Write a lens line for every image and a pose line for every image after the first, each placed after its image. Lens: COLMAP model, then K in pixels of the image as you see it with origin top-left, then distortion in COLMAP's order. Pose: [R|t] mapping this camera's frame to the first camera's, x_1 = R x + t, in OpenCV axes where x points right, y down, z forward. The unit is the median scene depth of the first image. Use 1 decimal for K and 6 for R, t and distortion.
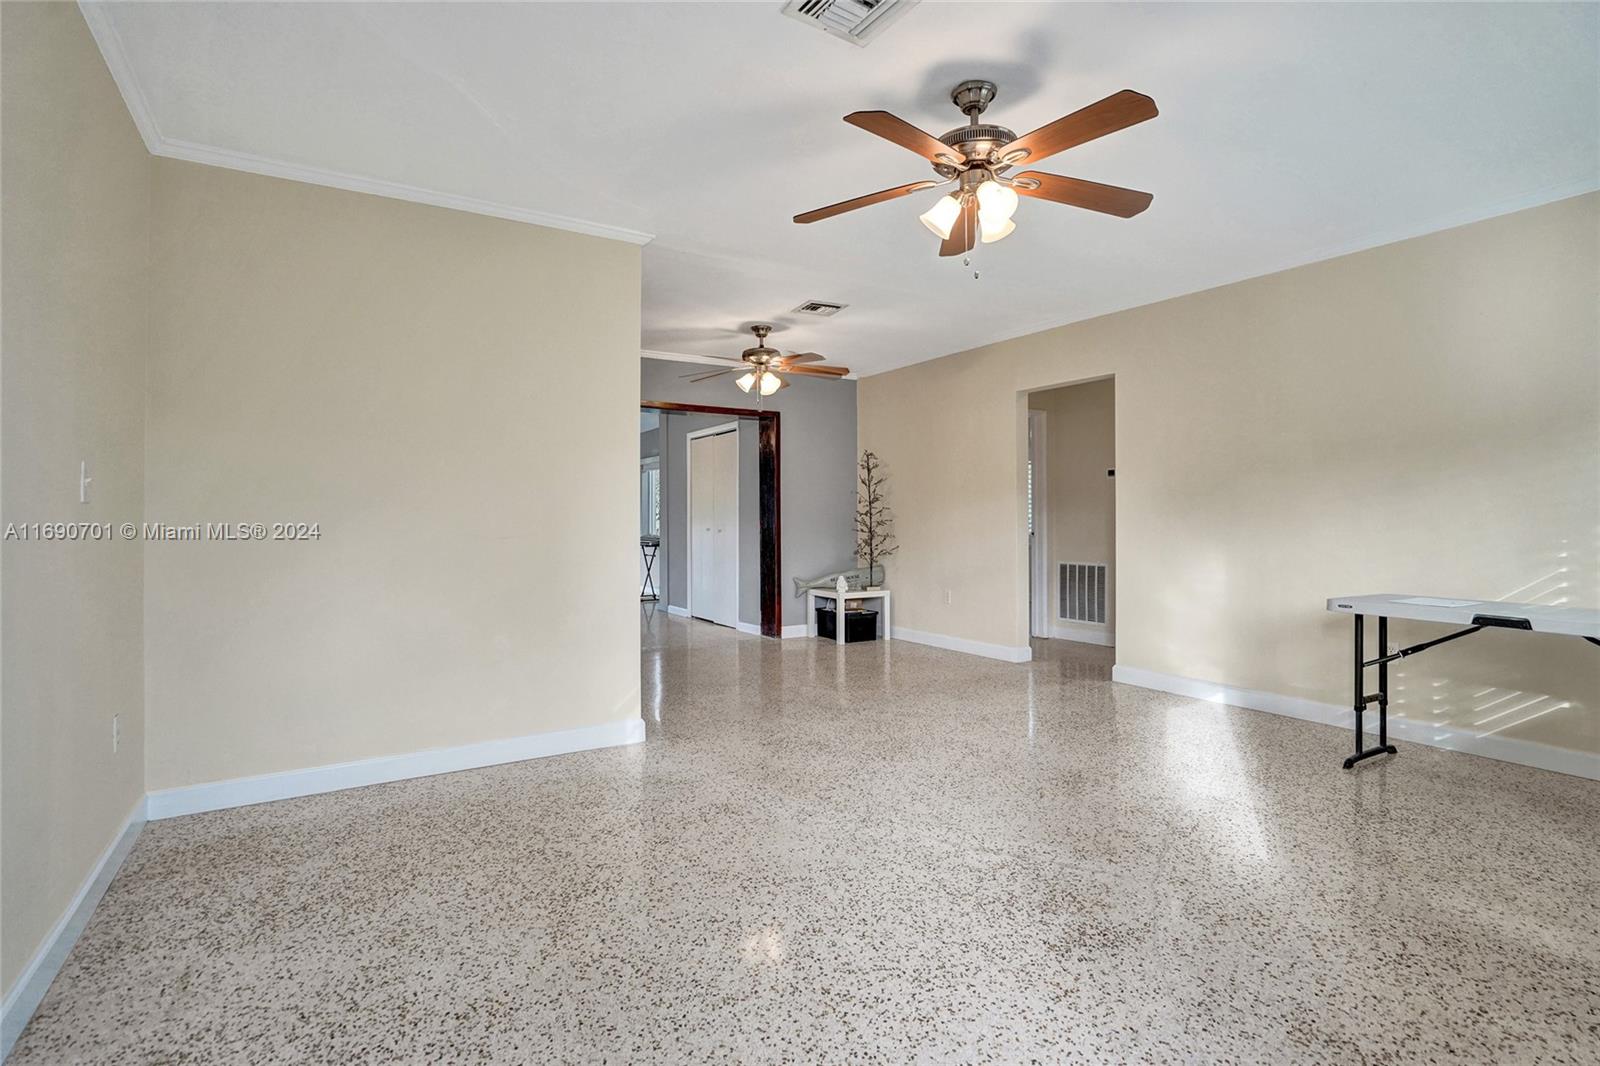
lens RADIAL K [[767.8, 0, 800.0], [0, 767.8, 539.7], [0, 0, 1]] dist [-0.047791, 0.026085]
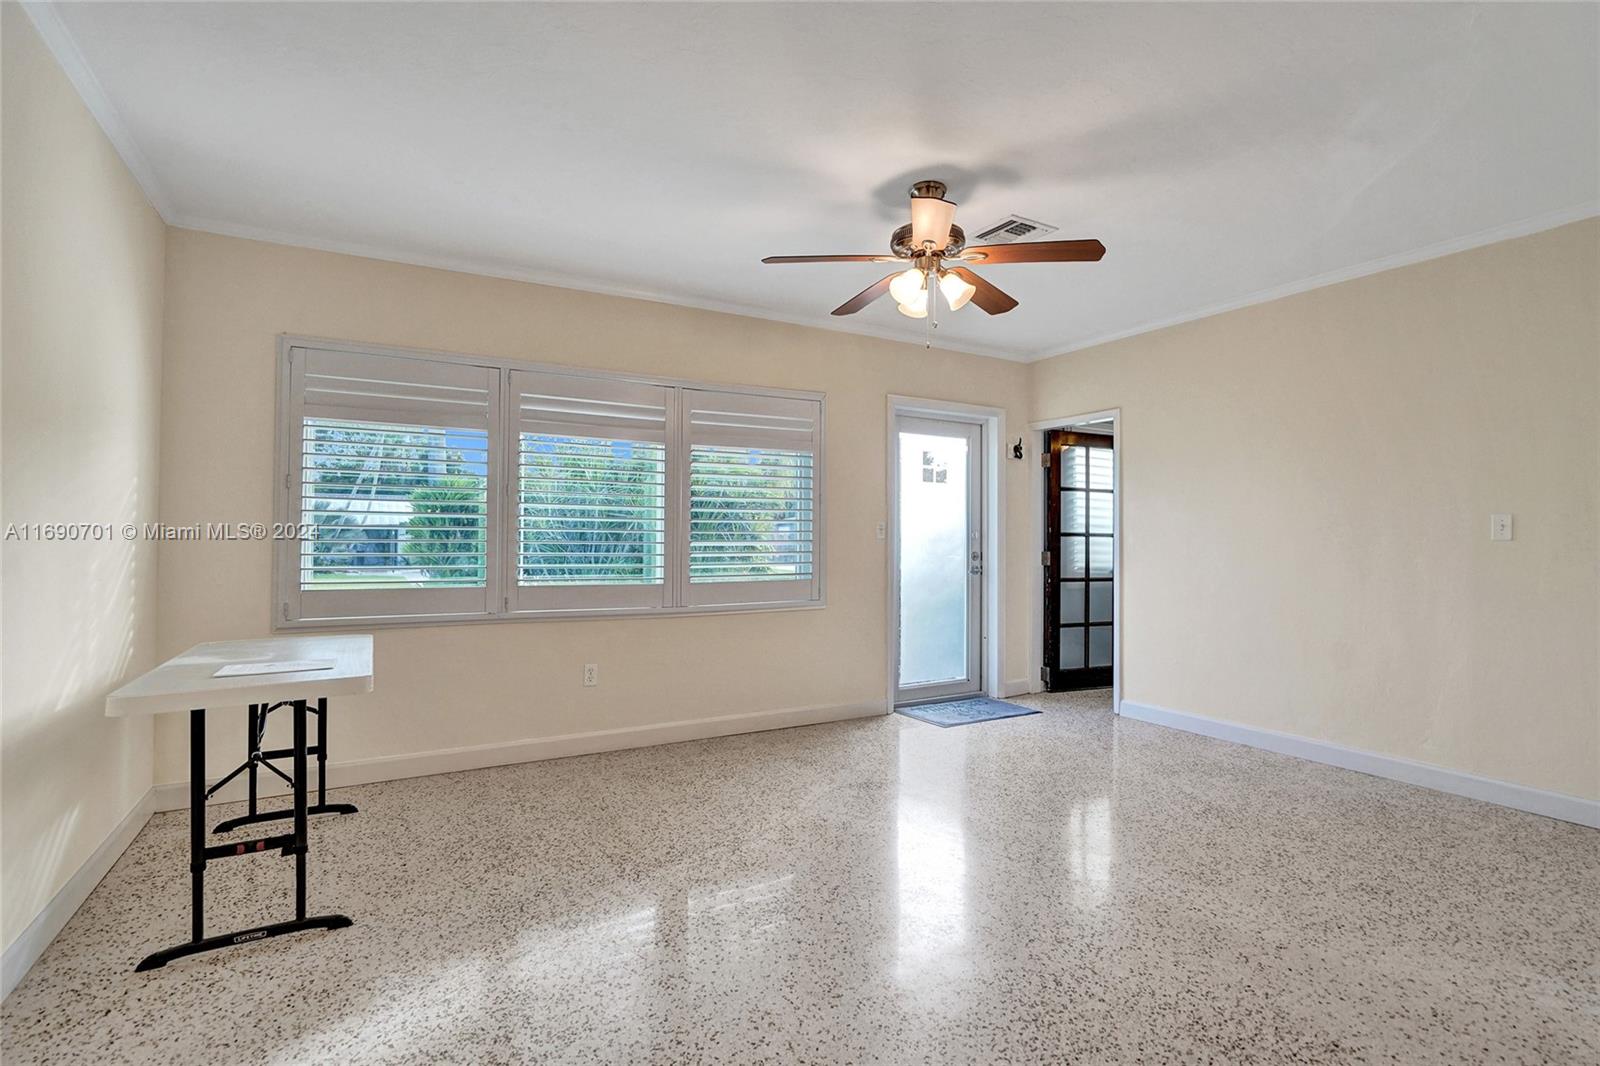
lens RADIAL K [[803.6, 0, 795.7], [0, 803.6, 553.5], [0, 0, 1]] dist [0.003829, 0.000905]
pose [[-0.999571, -0.002391, 0.029207, 0.389827], [-0.001211, 0.999186, 0.040330, -0.072936], [-0.029279, 0.040278, -0.998759, 2.158427]]
